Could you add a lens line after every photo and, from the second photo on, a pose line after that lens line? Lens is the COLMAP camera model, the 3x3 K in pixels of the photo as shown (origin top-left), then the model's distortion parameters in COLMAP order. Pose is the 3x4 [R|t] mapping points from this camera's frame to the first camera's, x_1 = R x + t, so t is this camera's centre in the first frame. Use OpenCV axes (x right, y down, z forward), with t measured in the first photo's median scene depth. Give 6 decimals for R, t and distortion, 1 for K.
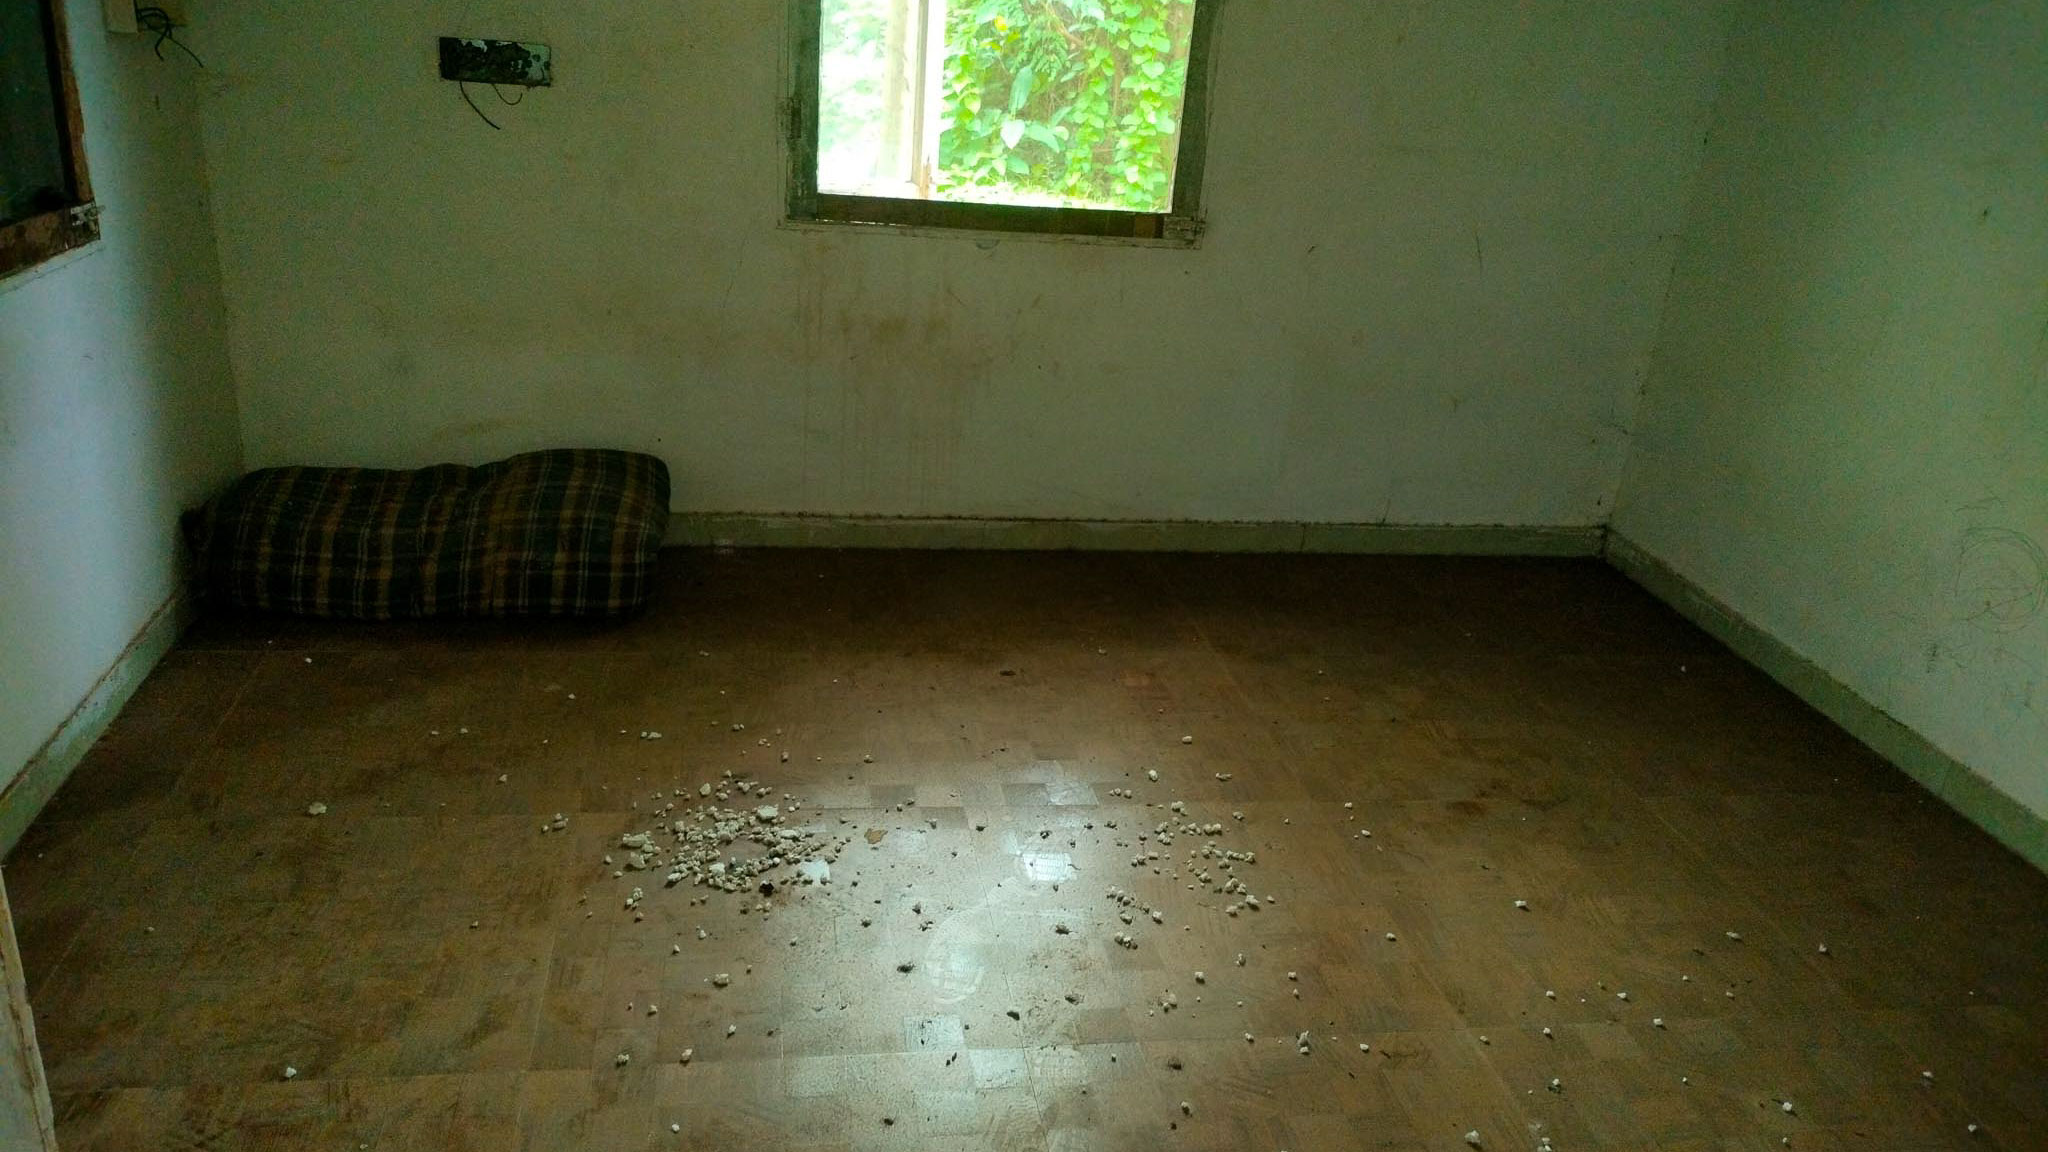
lens RADIAL K [[1546.8, 0, 1027.0], [0, 1546.8, 634.1], [0, 0, 1]] dist [0.078393, -0.132904]
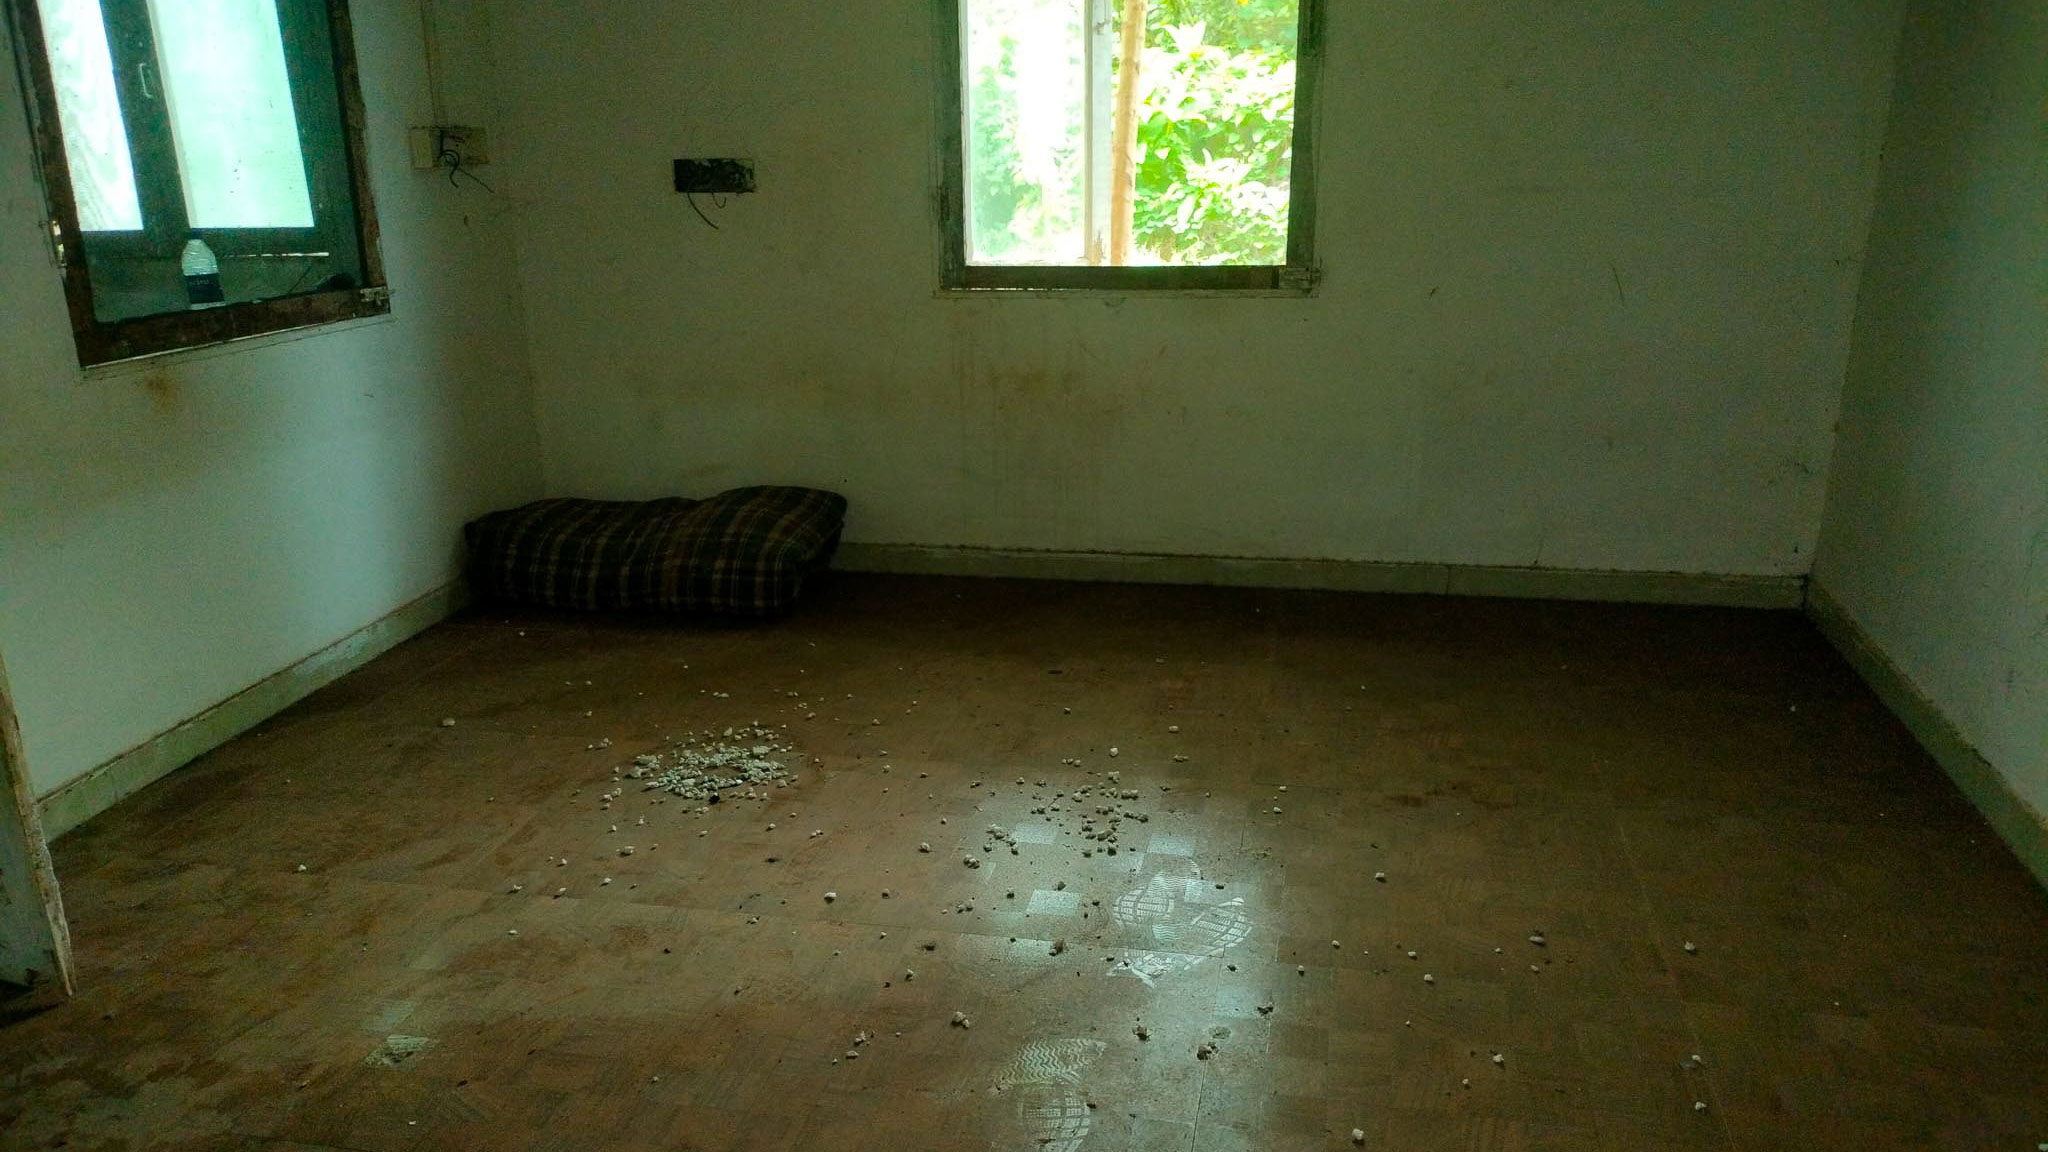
lens RADIAL K [[1542.0, 0, 1027.2], [0, 1542.0, 652.4], [0, 0, 1]] dist [0.084528, -0.141671]
pose [[0.925631, 0.030220, -0.377219, 0.362241], [-0.061158, 0.995649, -0.070305, 0.085120], [0.373453, 0.088147, 0.923452, -0.026353]]
